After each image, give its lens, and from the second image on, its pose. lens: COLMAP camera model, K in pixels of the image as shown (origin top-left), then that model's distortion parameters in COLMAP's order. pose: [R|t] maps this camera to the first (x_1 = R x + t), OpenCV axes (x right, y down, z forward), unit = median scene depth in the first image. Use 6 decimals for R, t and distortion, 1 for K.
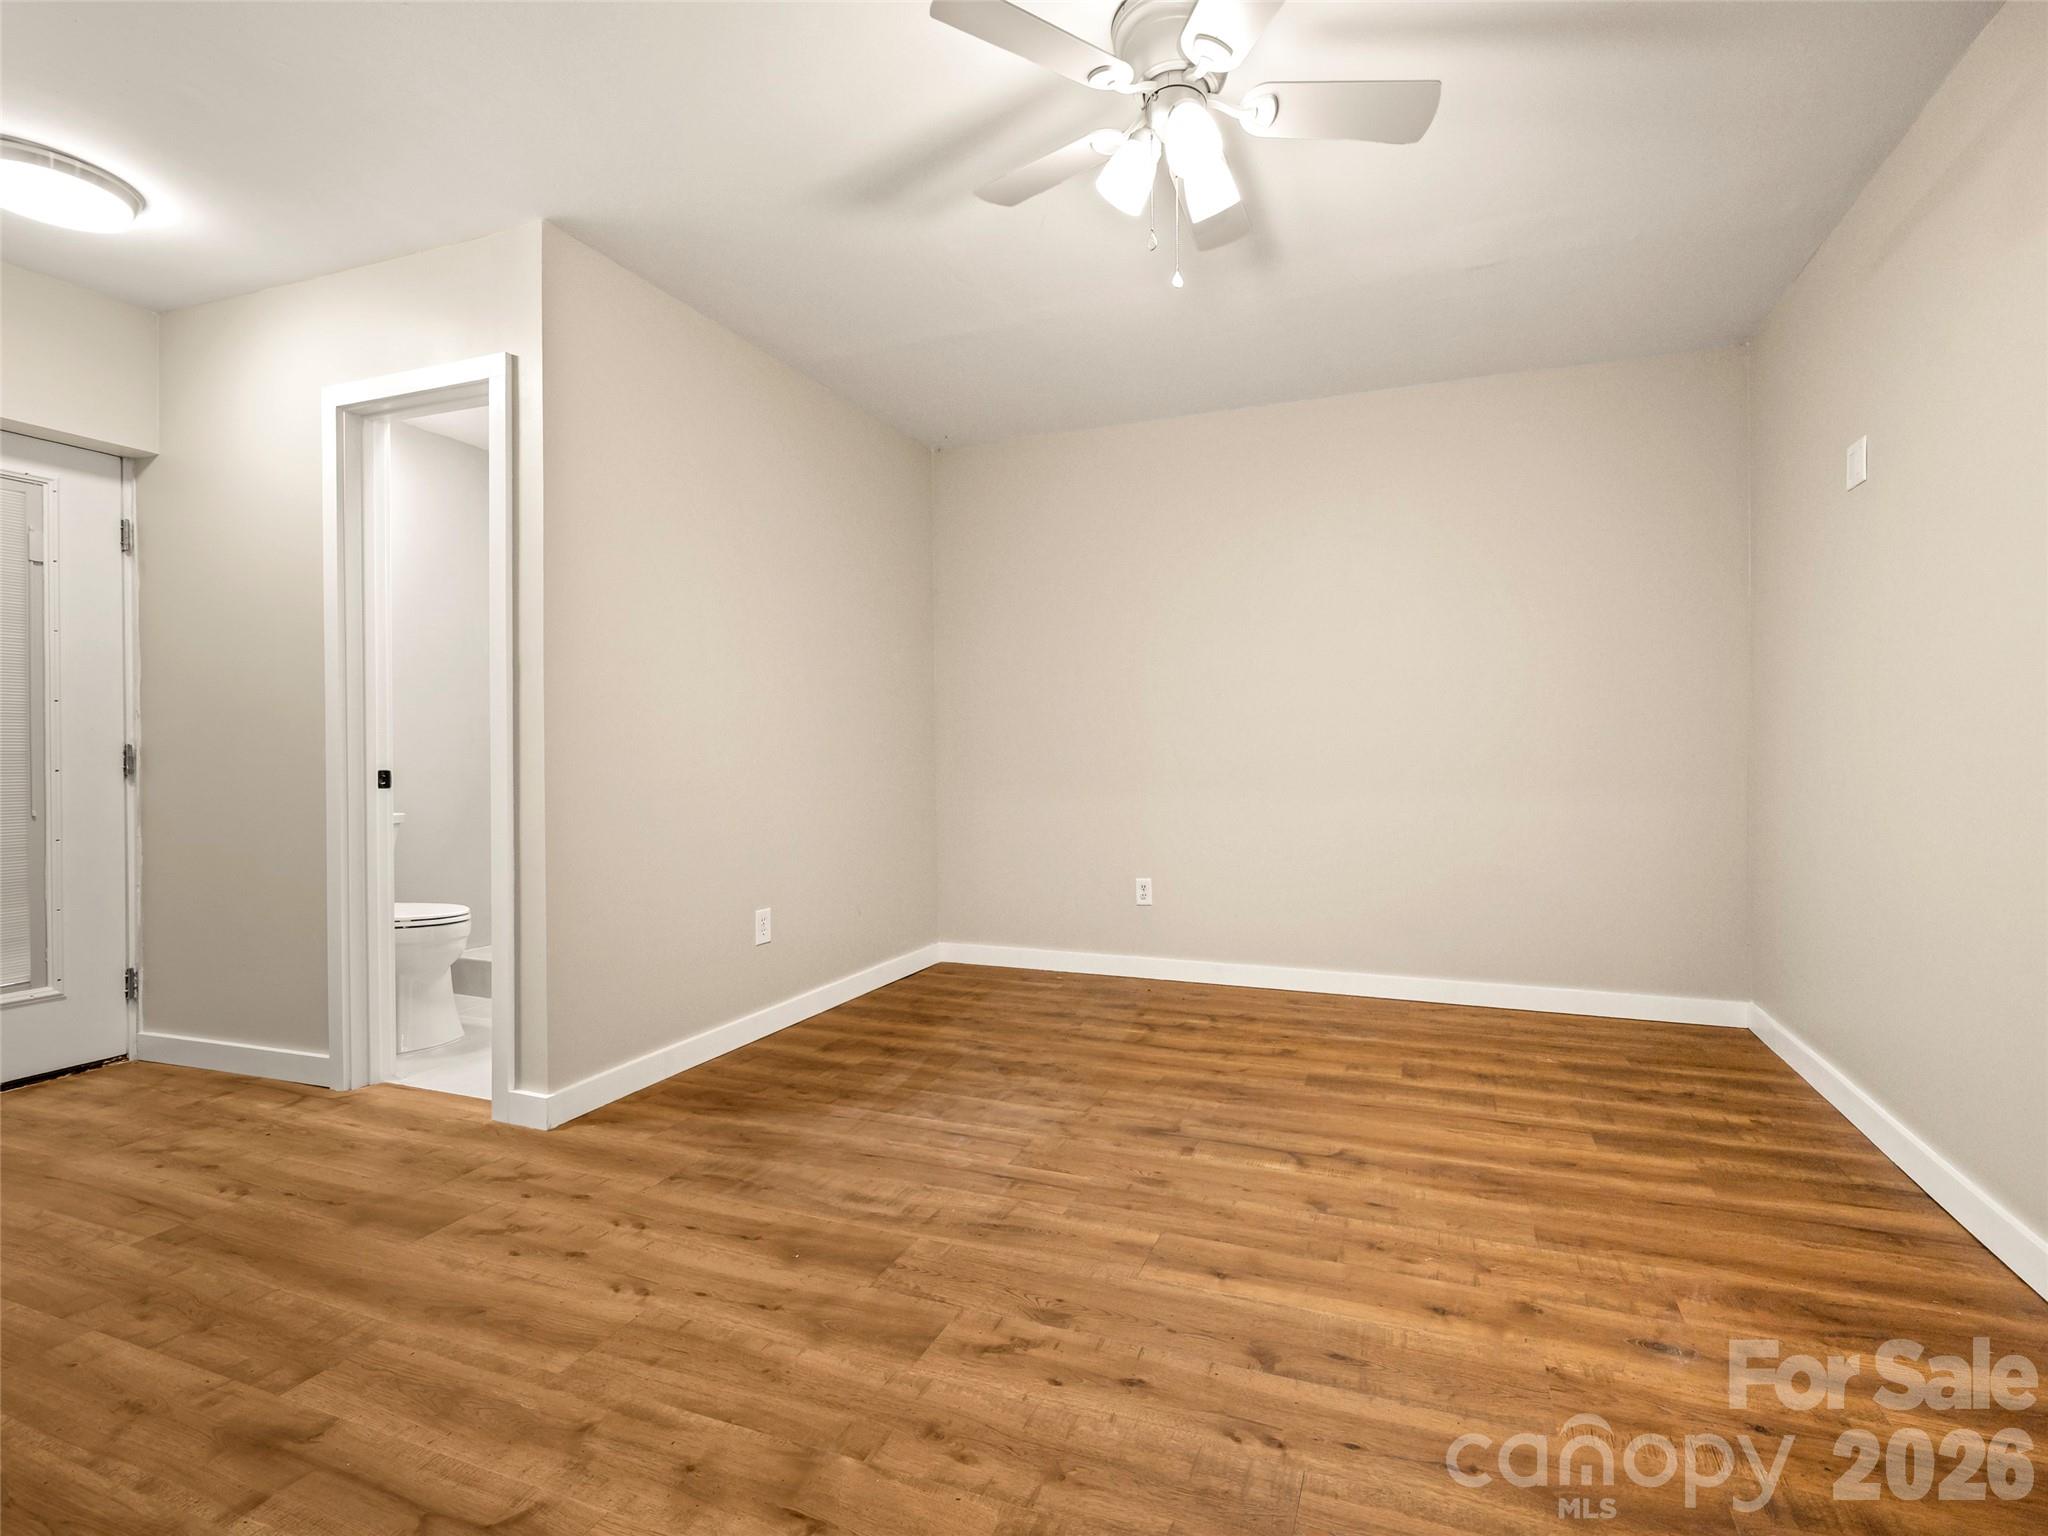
lens RADIAL K [[834.6, 0, 1031.0], [0, 834.6, 758.4], [0, 0, 1]] dist [-0.002615, -0.000303]
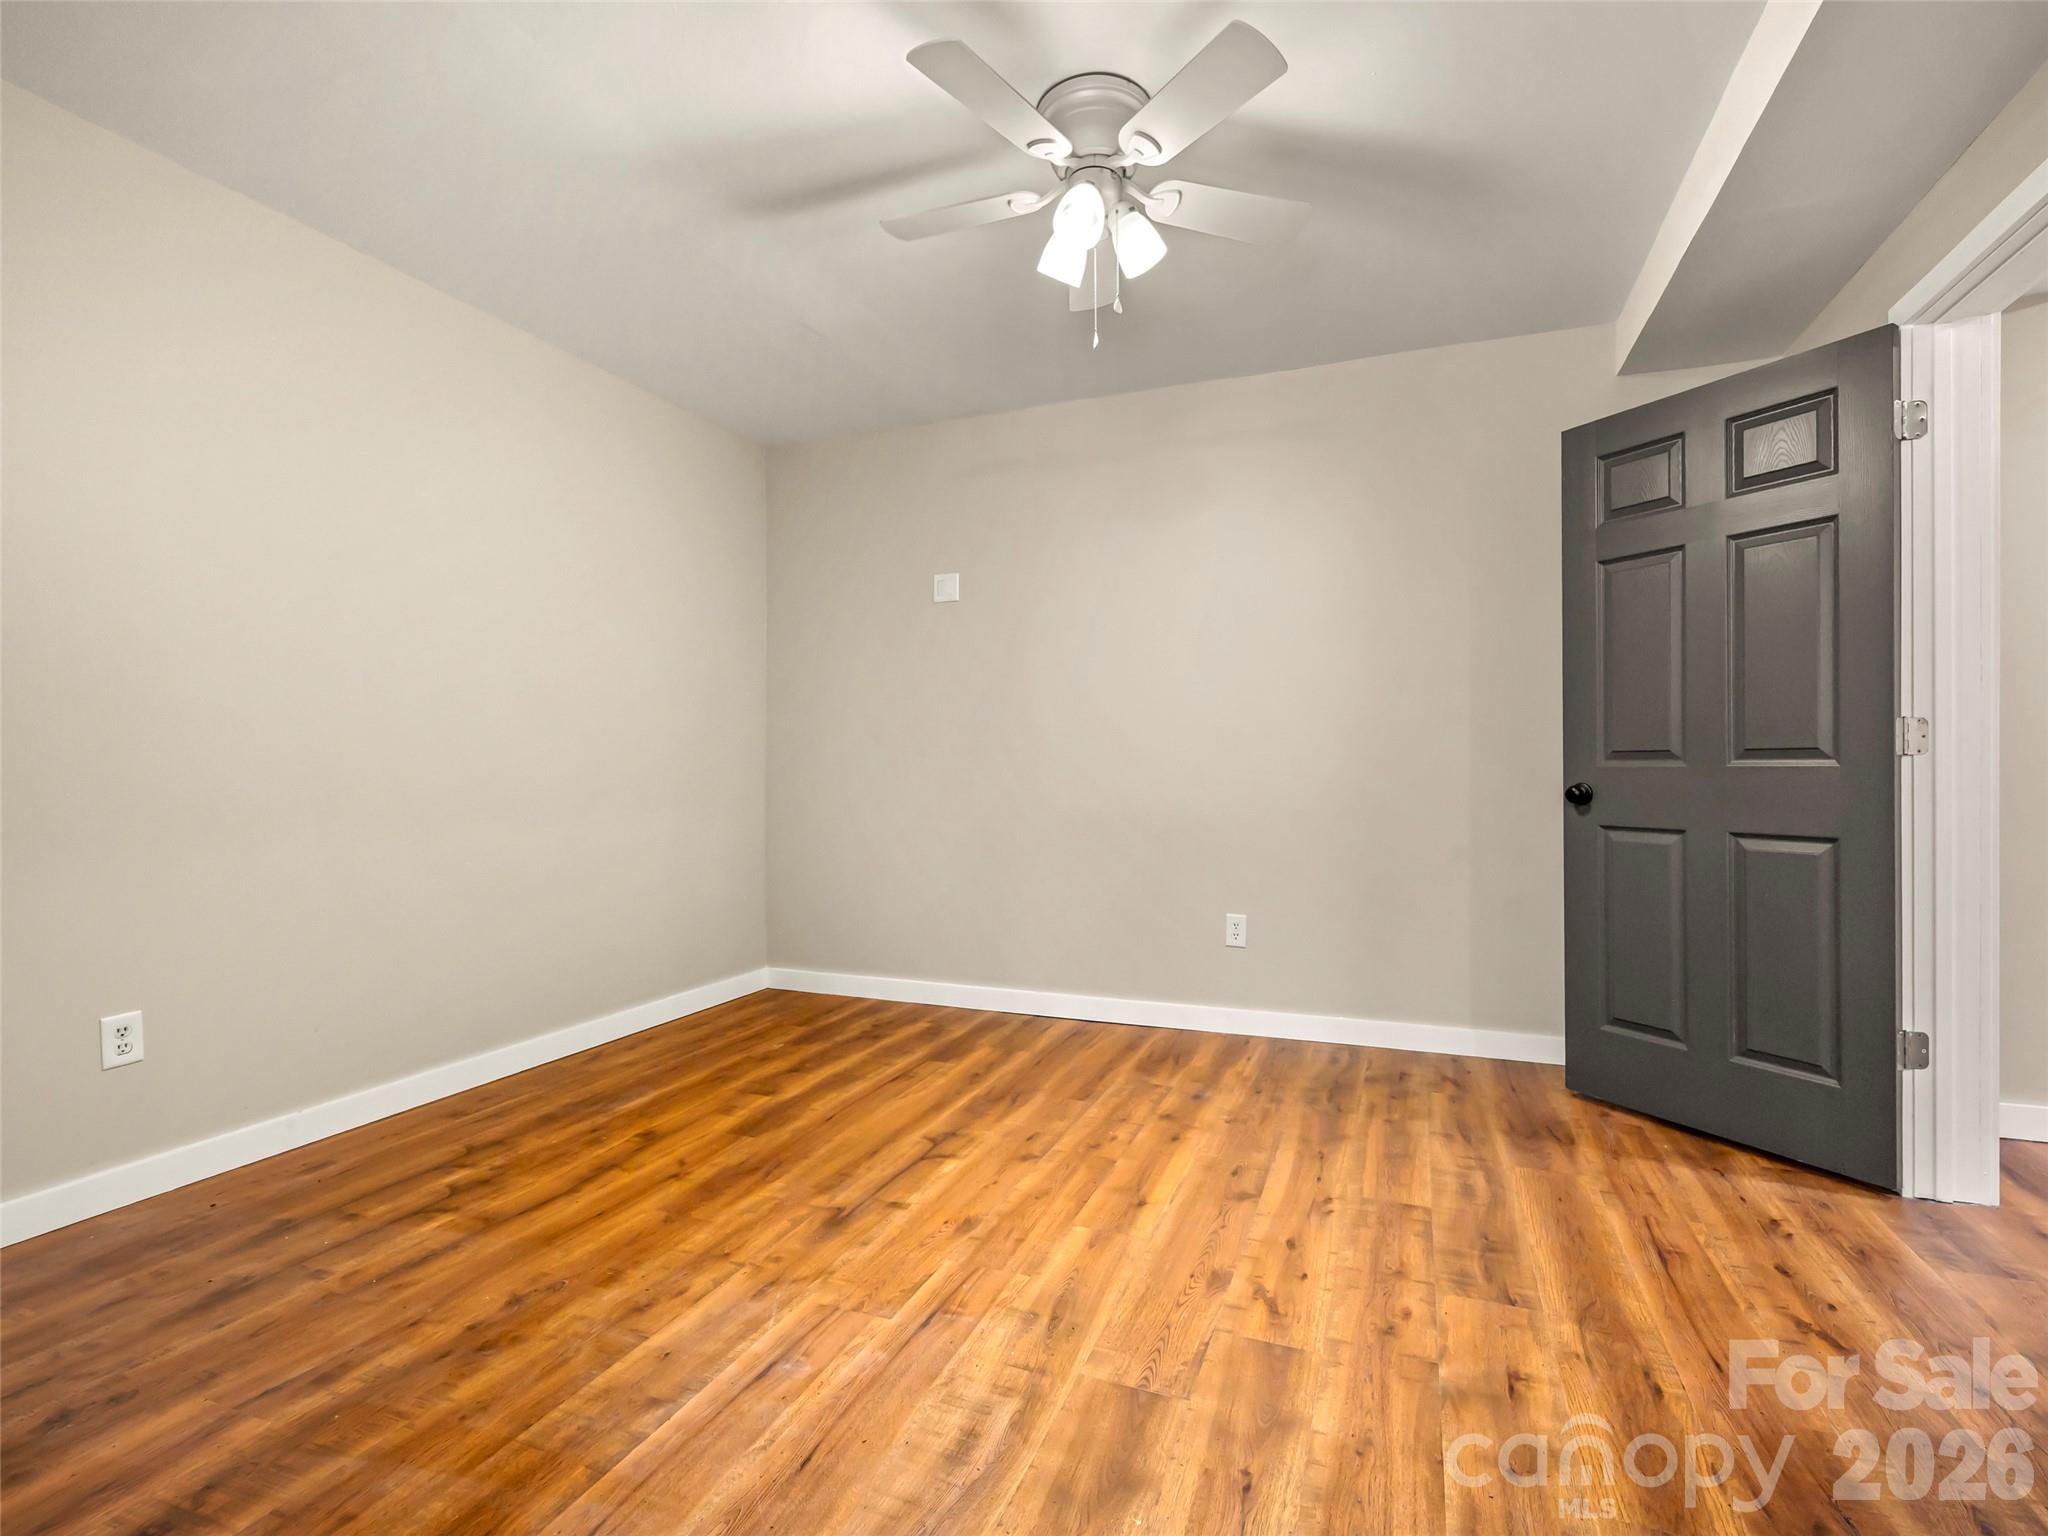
lens RADIAL K [[942.1, 0, 1030.6], [0, 942.1, 770.8], [0, 0, 1]] dist [-0.002299, -0.000342]
pose [[0.048418, -0.001505, 0.998826, -0.675272], [0.011730, 0.999931, 0.000938, -0.002434], [-0.998758, 0.011671, 0.048433, 0.650090]]
